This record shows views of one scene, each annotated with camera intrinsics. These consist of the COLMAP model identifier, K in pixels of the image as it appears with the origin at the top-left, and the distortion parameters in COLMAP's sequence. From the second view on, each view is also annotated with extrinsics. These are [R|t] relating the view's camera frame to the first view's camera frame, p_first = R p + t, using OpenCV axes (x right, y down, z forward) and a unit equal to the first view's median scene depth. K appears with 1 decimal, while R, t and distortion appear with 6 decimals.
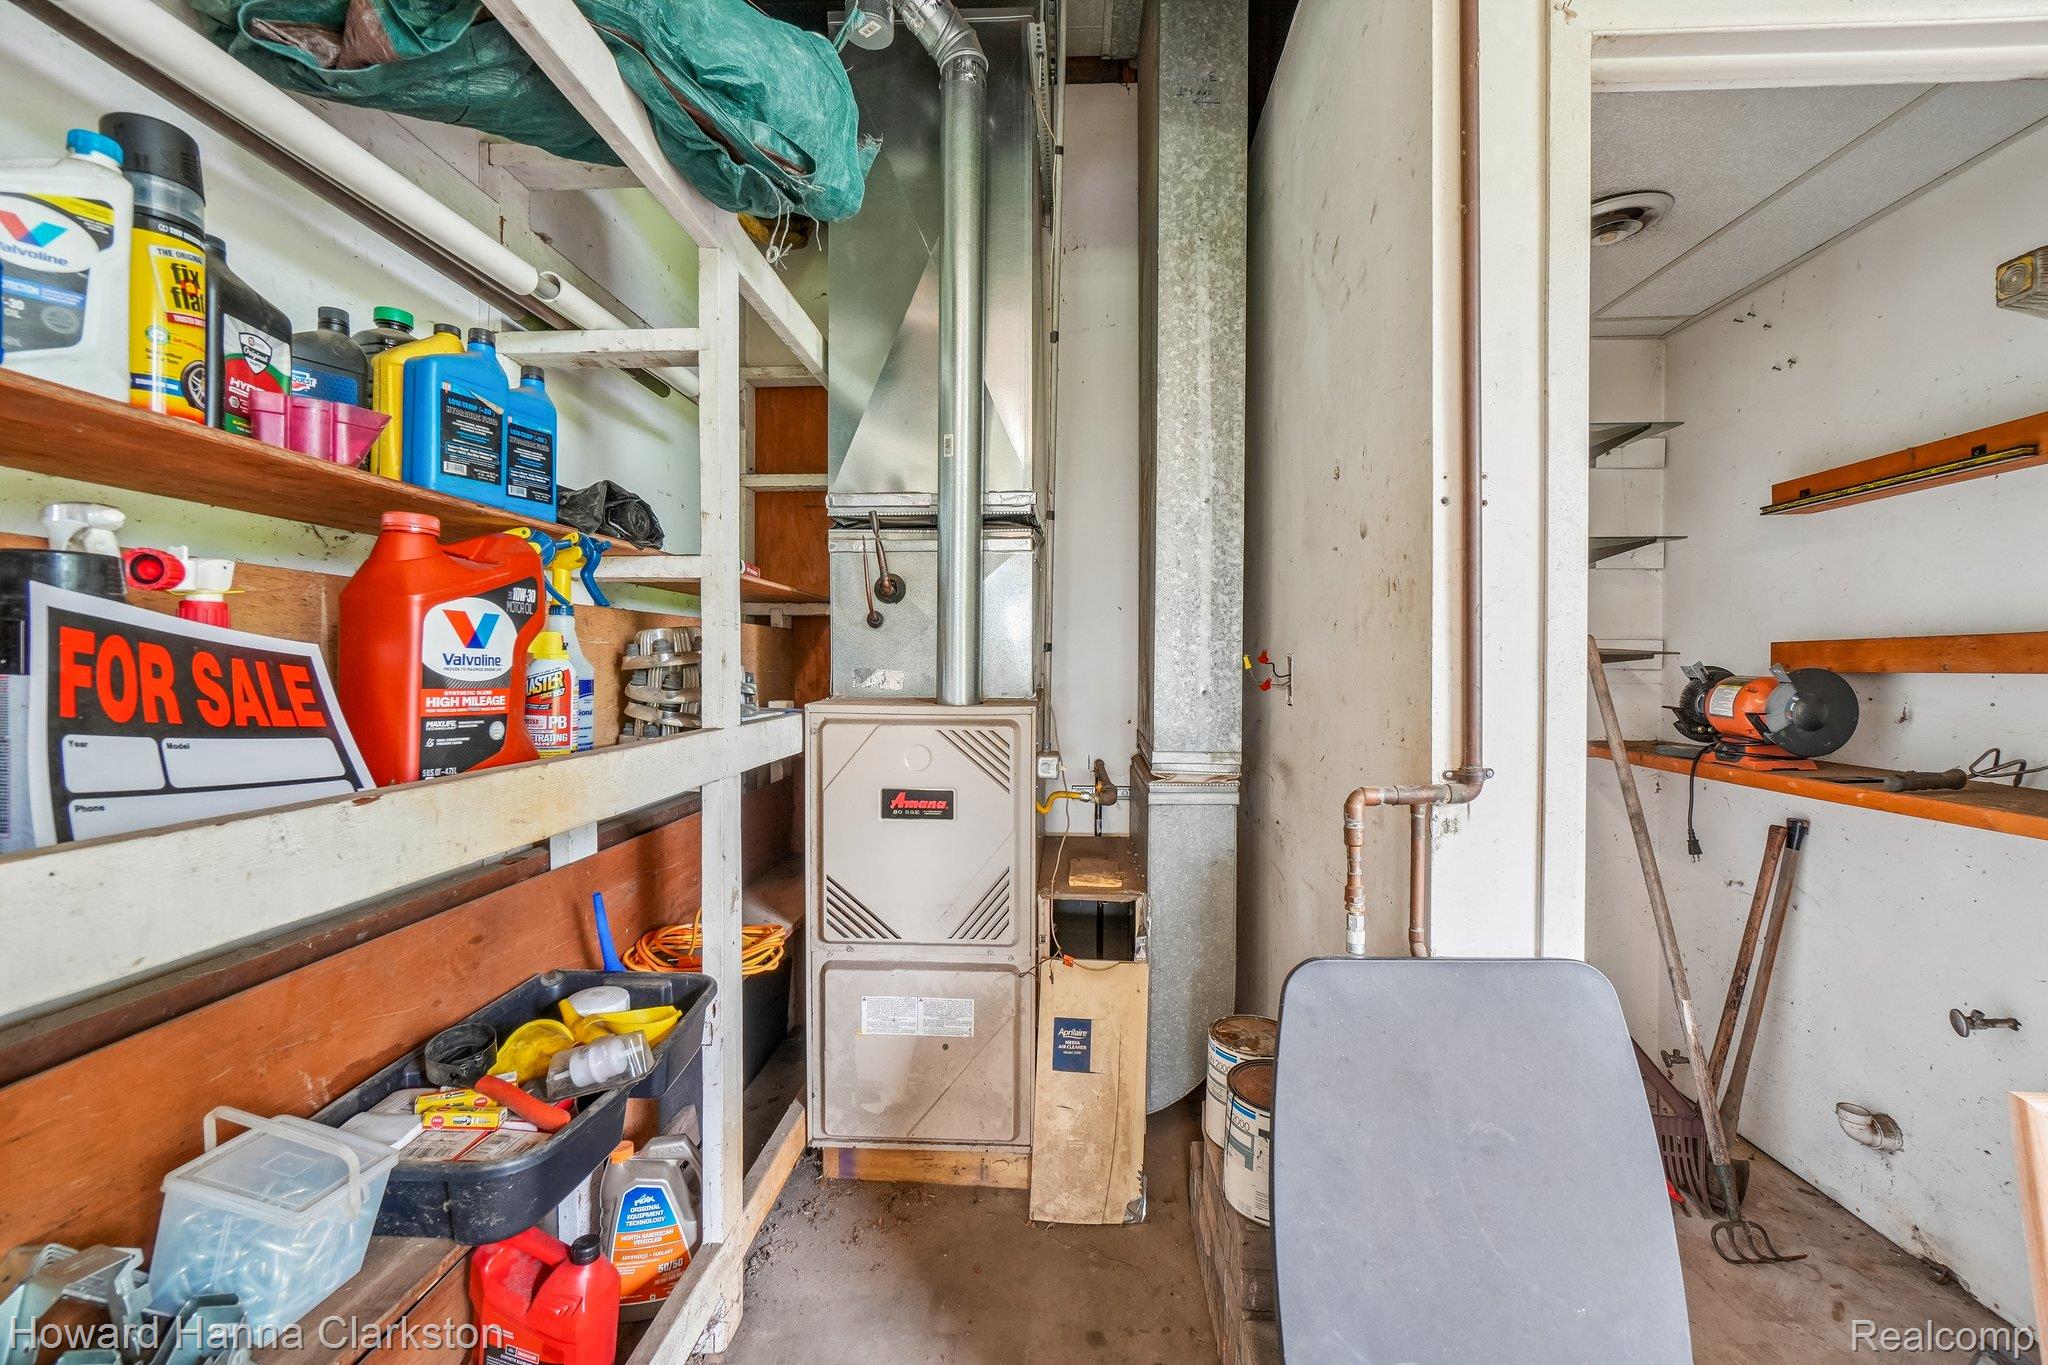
lens RADIAL K [[884.3, 0, 1040.8], [0, 884.3, 671.8], [0, 0, 1]] dist [-0.002859, 0.001575]
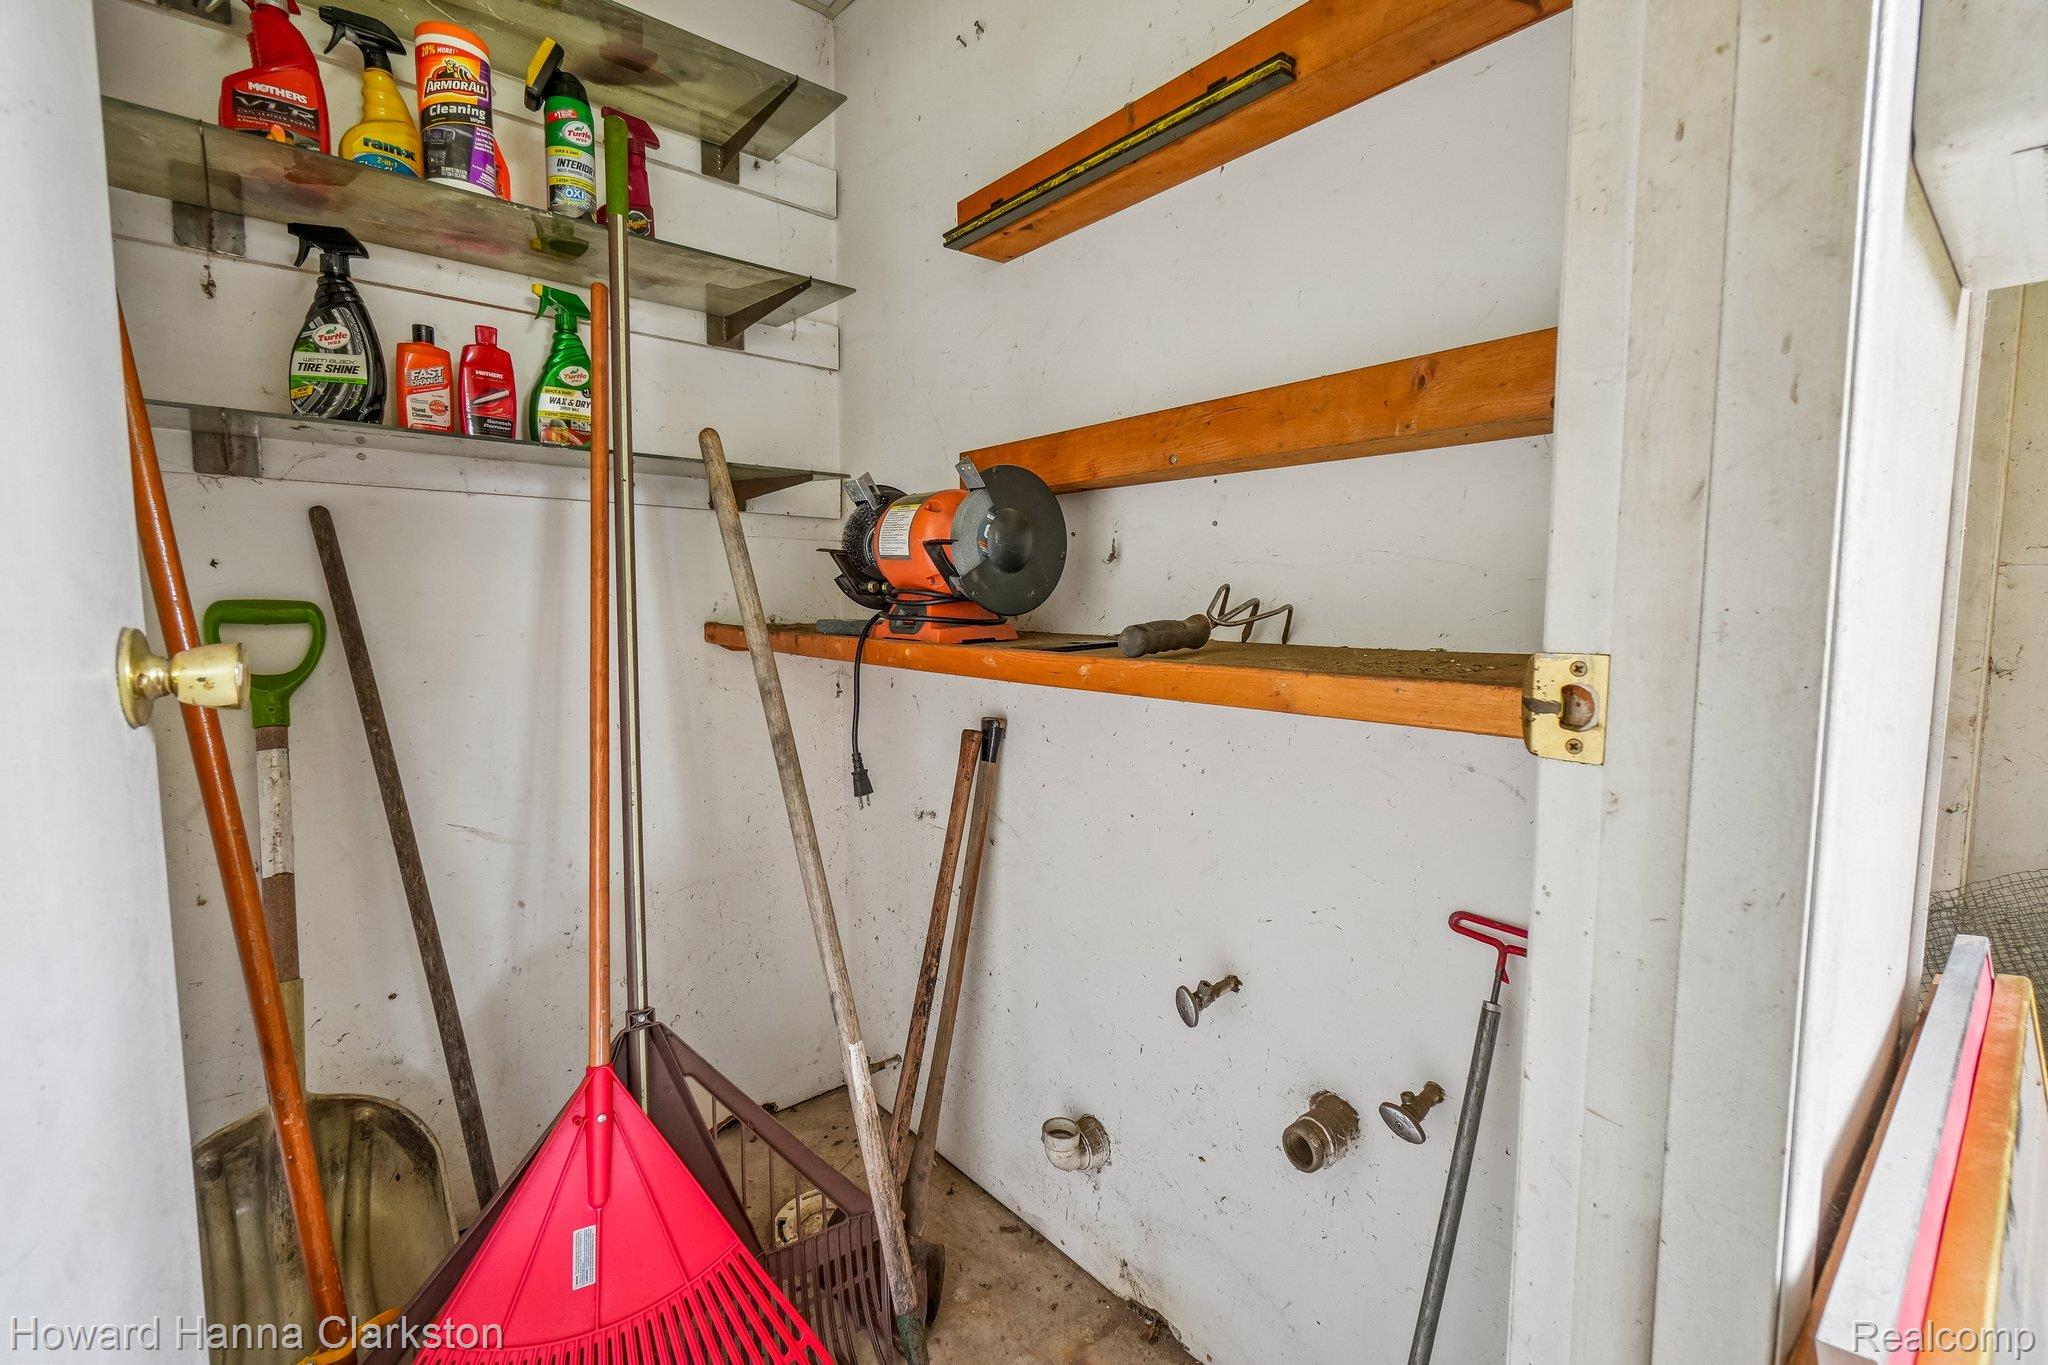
lens RADIAL K [[884.3, 0, 1021.9], [0, 884.3, 674.2], [0, 0, 1]] dist [-0.002859, 0.001575]
pose [[0.731379, -0.064934, 0.678873, 0.424539], [0.008150, 0.996218, 0.086508, 0.076743], [-0.681923, -0.057738, 0.729142, 0.504845]]
